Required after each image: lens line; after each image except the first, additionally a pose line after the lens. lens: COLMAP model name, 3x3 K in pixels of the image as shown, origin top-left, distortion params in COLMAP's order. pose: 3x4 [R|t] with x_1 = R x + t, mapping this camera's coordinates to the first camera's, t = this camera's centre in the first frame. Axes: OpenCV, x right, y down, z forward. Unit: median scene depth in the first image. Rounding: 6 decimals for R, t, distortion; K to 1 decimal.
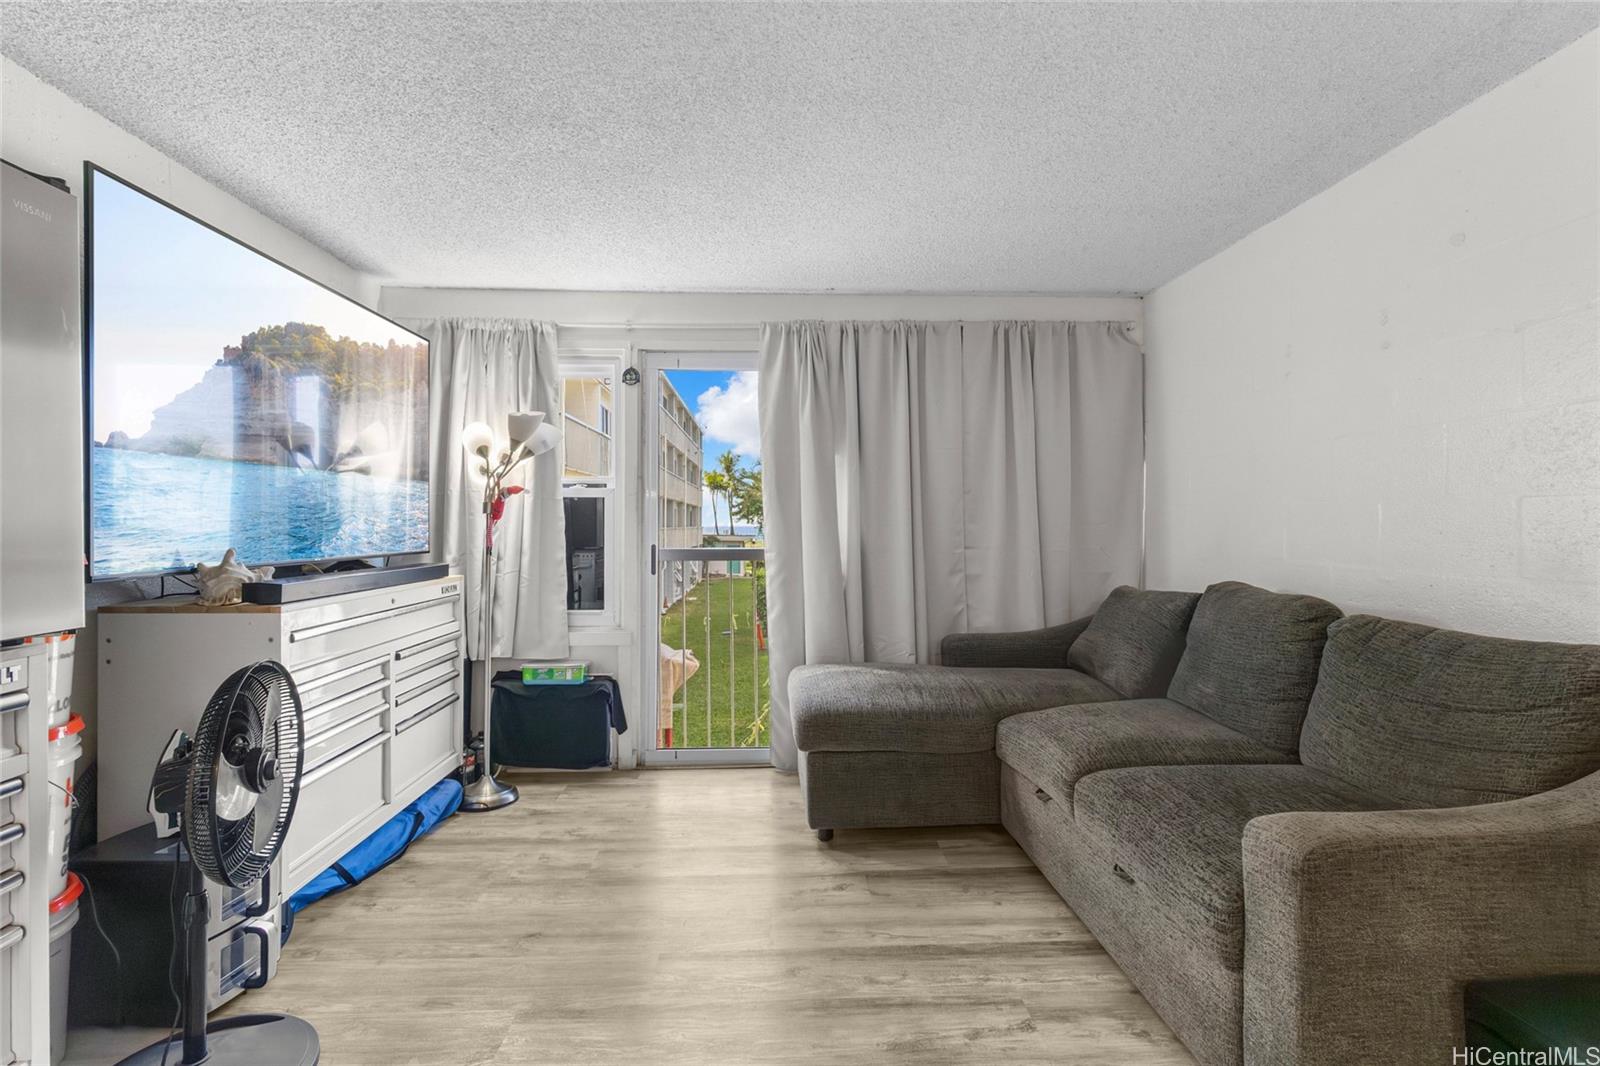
lens RADIAL K [[745.6, 0, 804.7], [0, 745.6, 521.6], [0, 0, 1]] dist [0.001921, 0.001171]
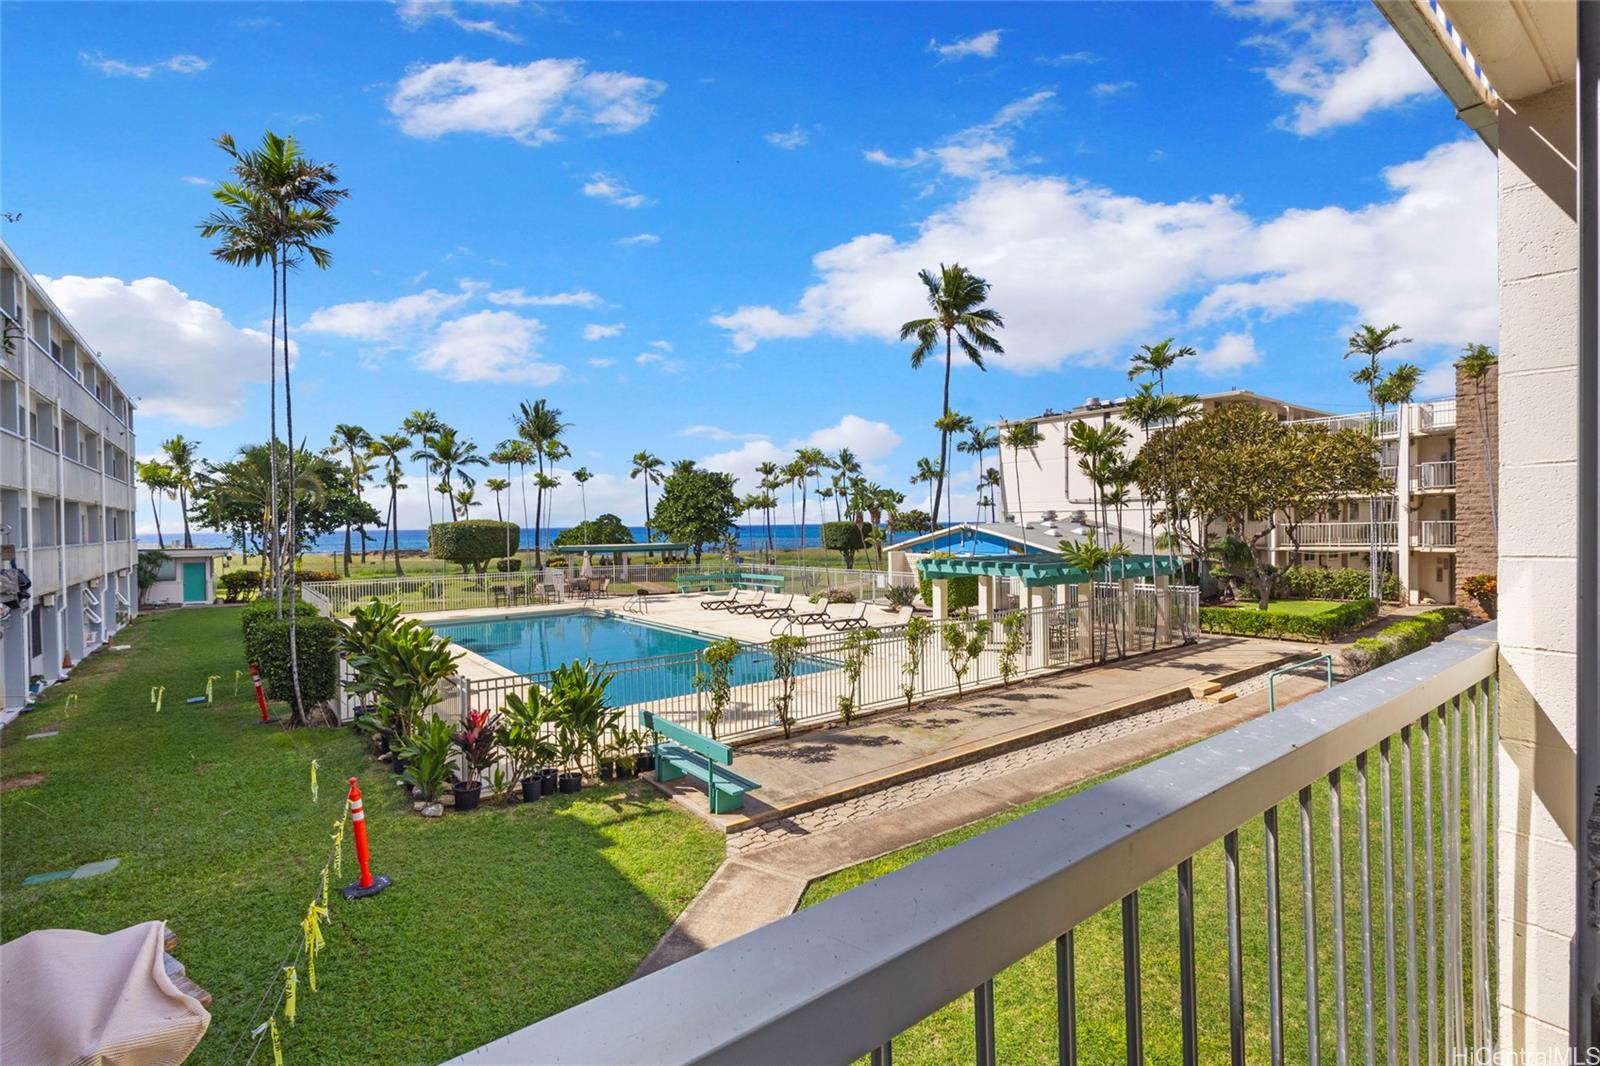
lens RADIAL K [[740.6, 0, 793.0], [0, 740.6, 528.8], [0, 0, 1]] dist [0.000932, 0.000703]
pose [[0.830667, -0.021017, 0.556372, -0.170252], [0.015567, 0.999773, 0.014525, -0.051957], [-0.556551, -0.003405, 0.830806, 1.042784]]
